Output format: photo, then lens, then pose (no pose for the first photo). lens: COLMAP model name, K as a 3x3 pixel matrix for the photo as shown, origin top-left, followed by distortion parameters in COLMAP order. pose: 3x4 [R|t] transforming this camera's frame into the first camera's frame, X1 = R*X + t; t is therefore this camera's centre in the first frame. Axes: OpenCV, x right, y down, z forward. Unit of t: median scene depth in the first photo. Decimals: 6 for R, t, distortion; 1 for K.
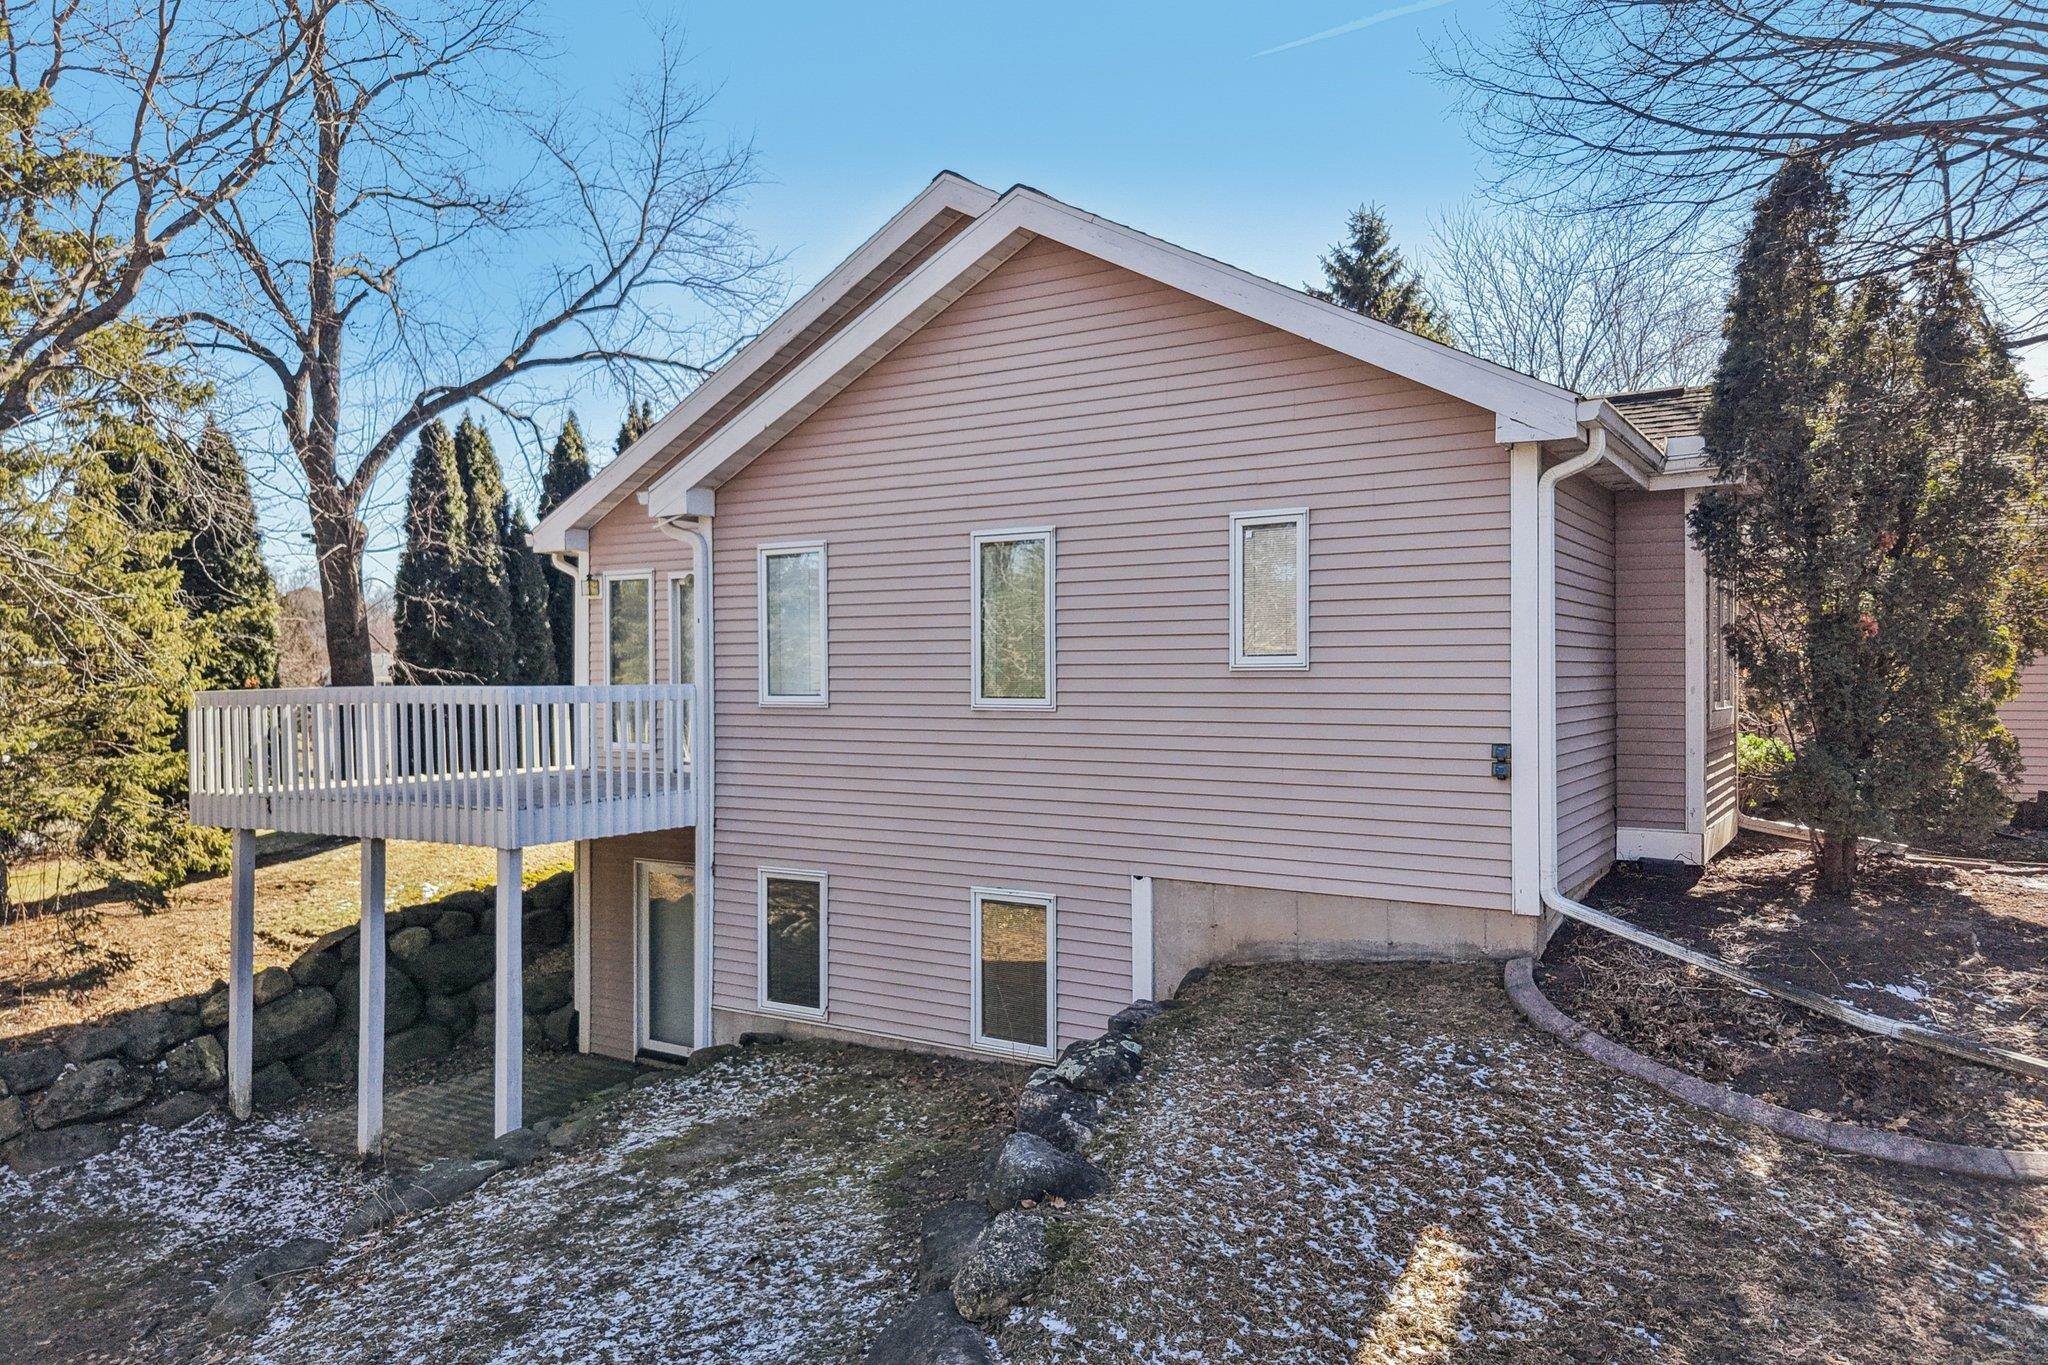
lens RADIAL K [[1389.3, 0, 1027.3], [0, 1389.3, 707.0], [0, 0, 1]] dist [0.029554, -0.029736]
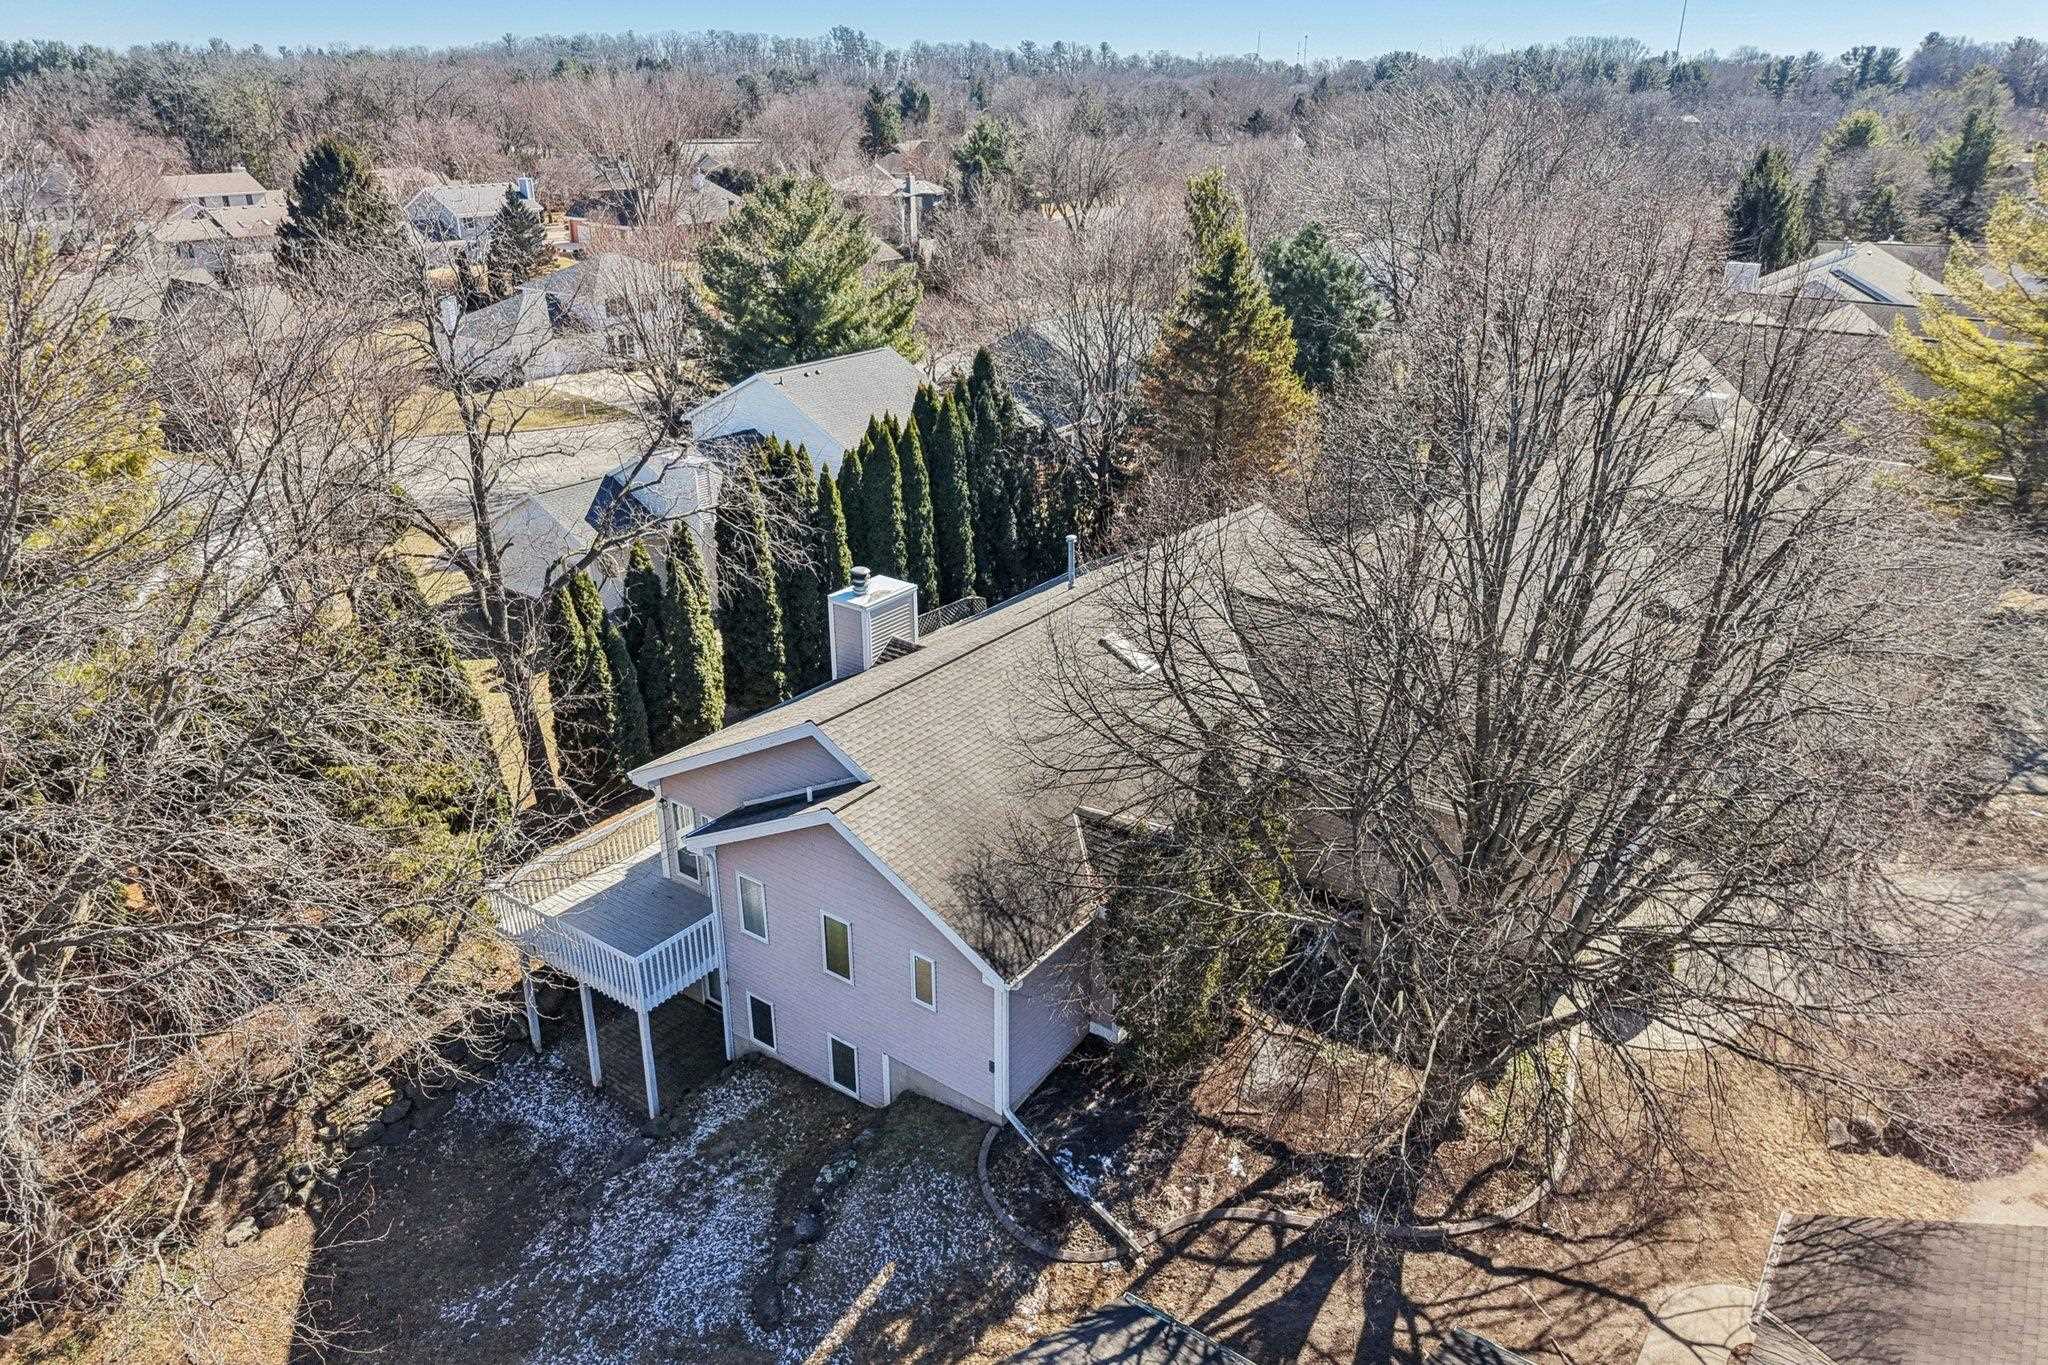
lens RADIAL K [[1389.3, 0, 1027.3], [0, 1389.3, 707.0], [0, 0, 1]] dist [0.029554, -0.029736]
pose [[0.997780, 0.031916, -0.058447, 0.477524], [-0.006220, 0.918495, 0.395384, -1.497581], [0.066303, -0.394142, 0.916655, -1.103757]]
